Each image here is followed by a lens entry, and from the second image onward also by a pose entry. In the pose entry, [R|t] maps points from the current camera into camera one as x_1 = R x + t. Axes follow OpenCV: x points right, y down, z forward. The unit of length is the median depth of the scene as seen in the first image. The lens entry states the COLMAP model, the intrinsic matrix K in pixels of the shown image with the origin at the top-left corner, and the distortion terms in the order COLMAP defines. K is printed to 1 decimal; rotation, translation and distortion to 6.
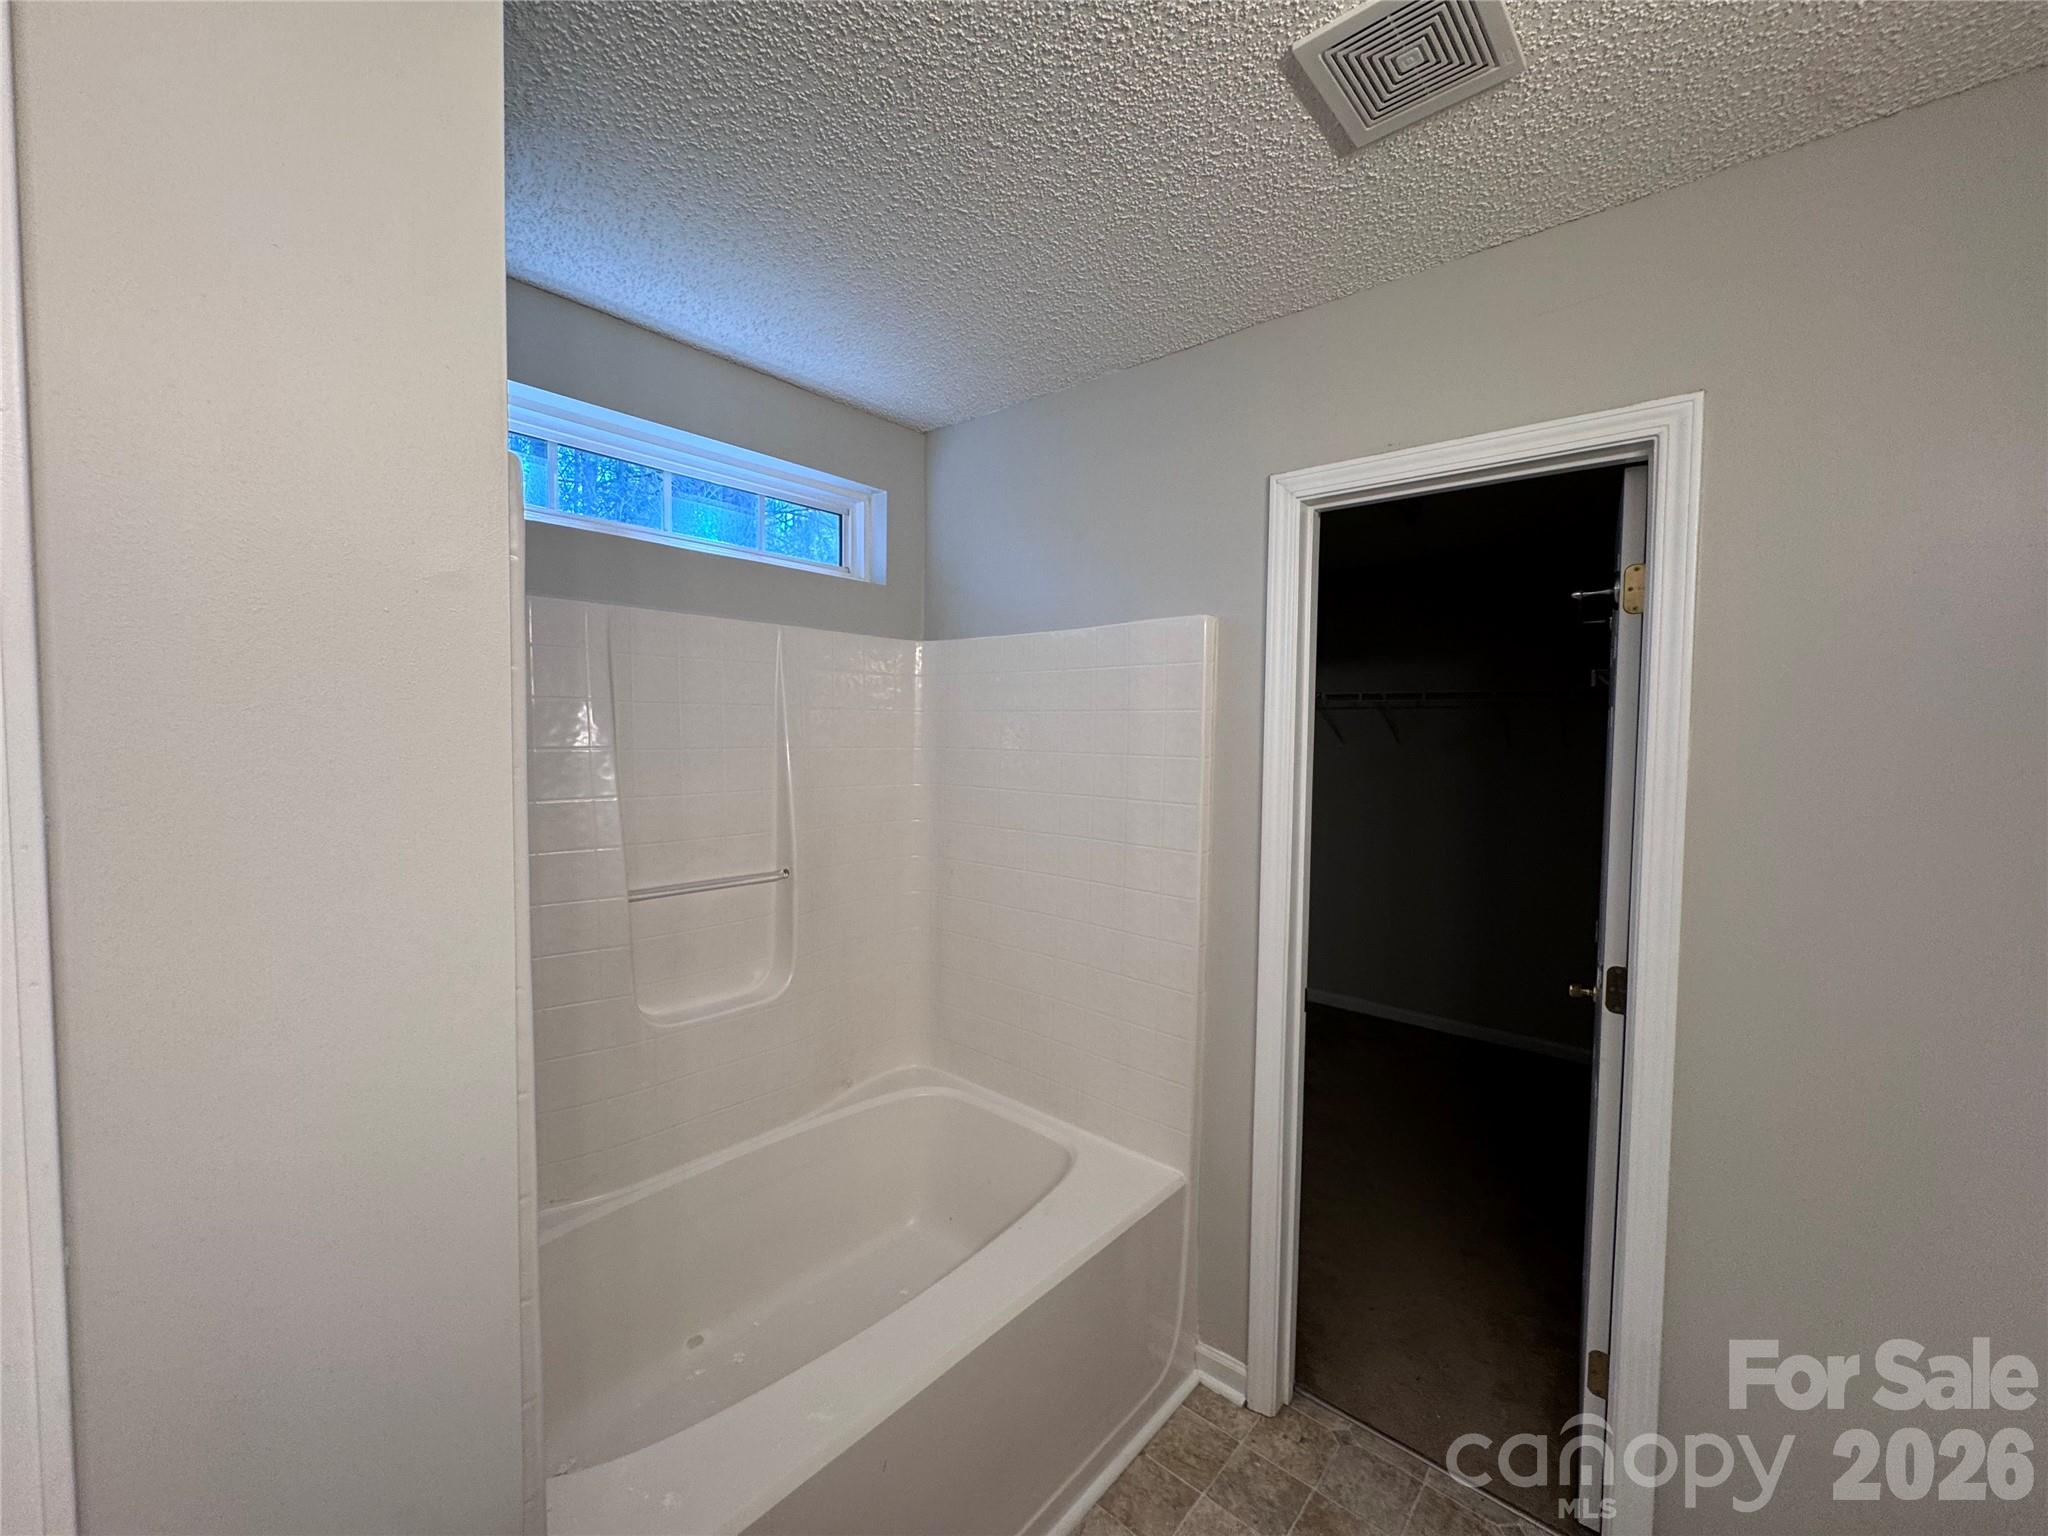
lens RADIAL K [[822.2, 0, 1024.7], [0, 822.2, 762.3], [0, 0, 1]] dist [-0.000400, -0.000057]
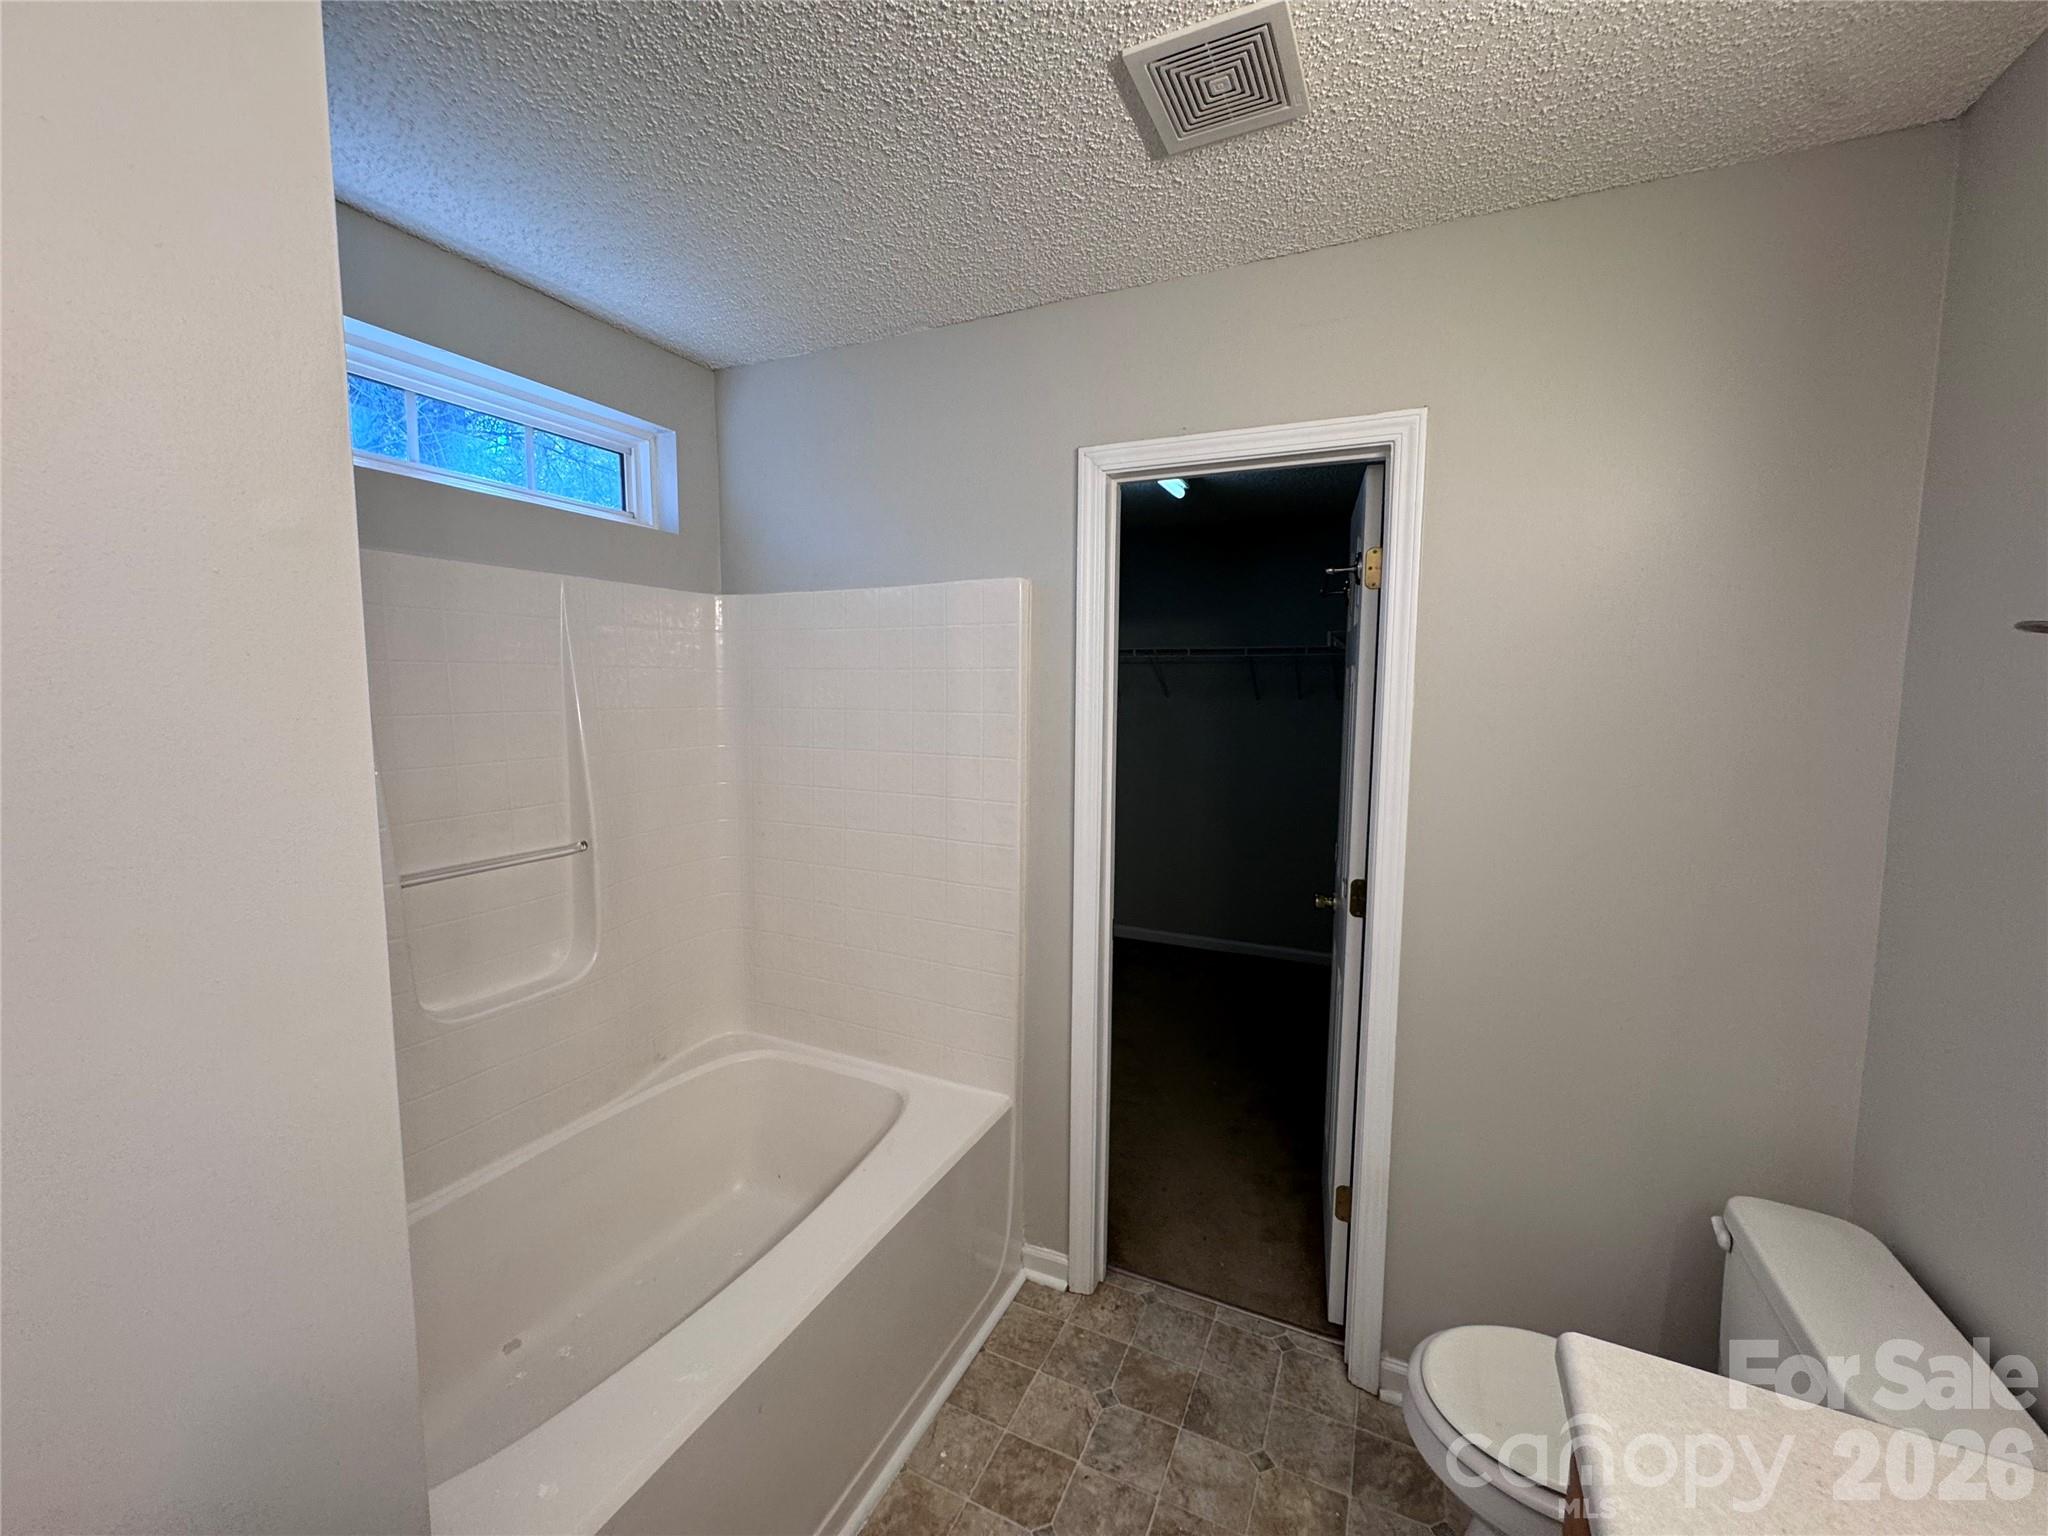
lens RADIAL K [[822.2, 0, 1025.2], [0, 822.2, 762.2], [0, 0, 1]] dist [-0.000400, -0.000057]
pose [[0.962007, -0.033684, 0.270940, -0.073289], [0.017830, 0.997993, 0.060766, -0.008329], [-0.272443, -0.053626, 0.960676, -0.028602]]
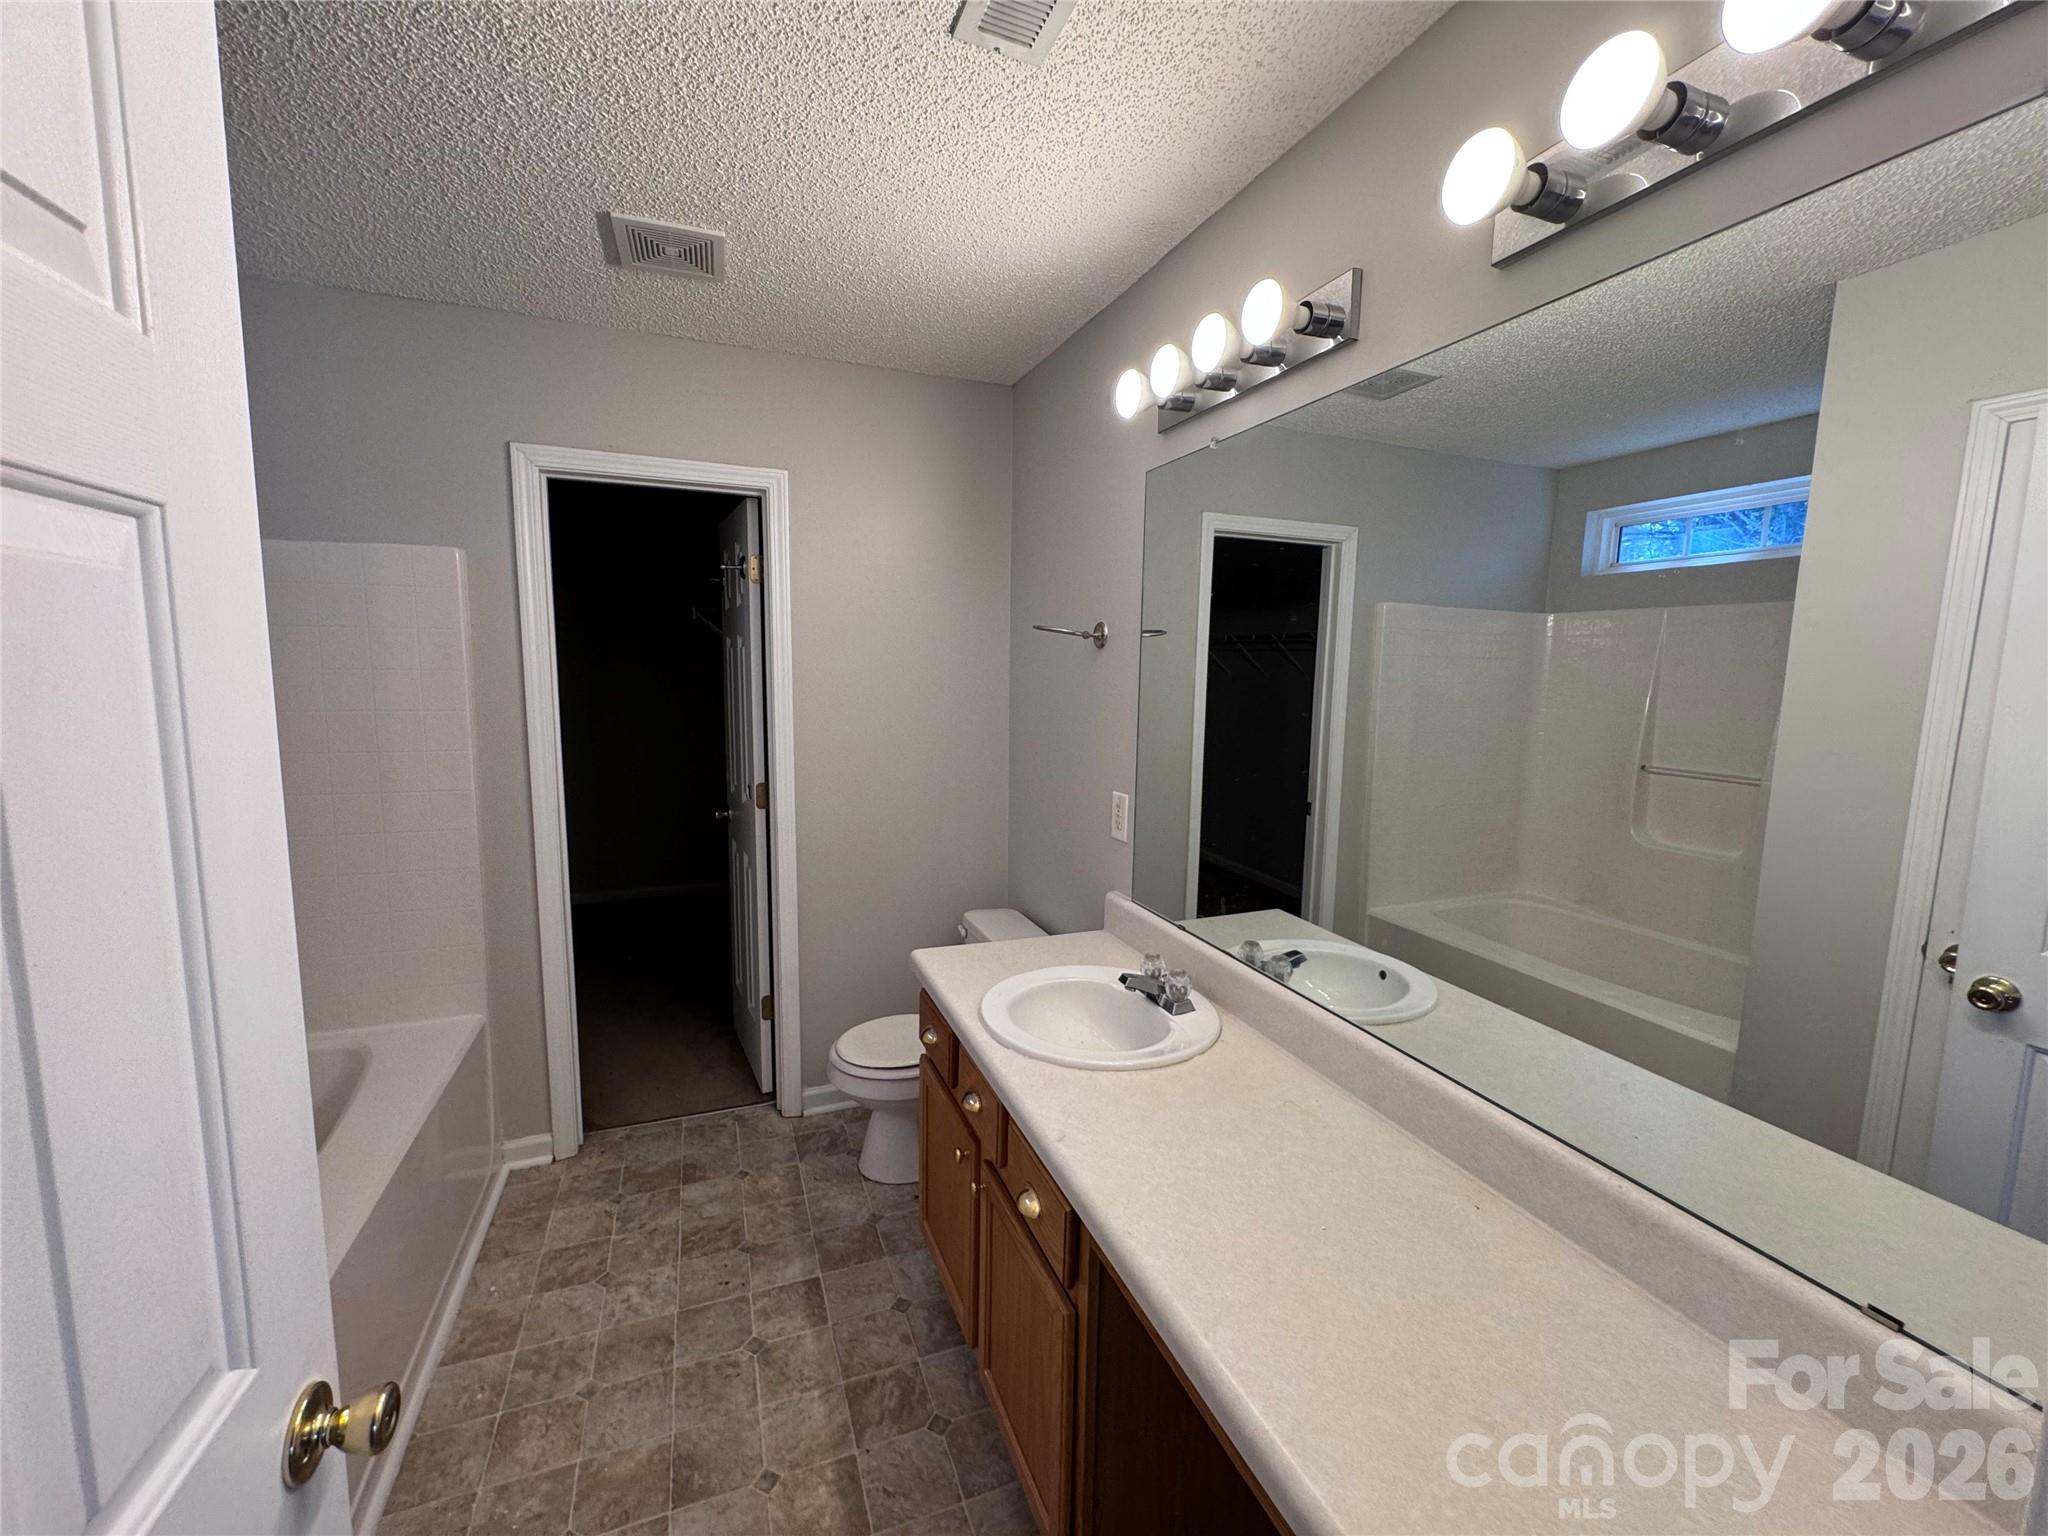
lens RADIAL K [[822.2, 0, 1023.8], [0, 822.2, 762.6], [0, 0, 1]] dist [-0.000400, -0.000057]
pose [[0.463089, -0.115672, 0.878731, -0.511165], [0.028463, 0.992877, 0.115698, 0.011920], [-0.885855, -0.028568, 0.463083, -0.292827]]
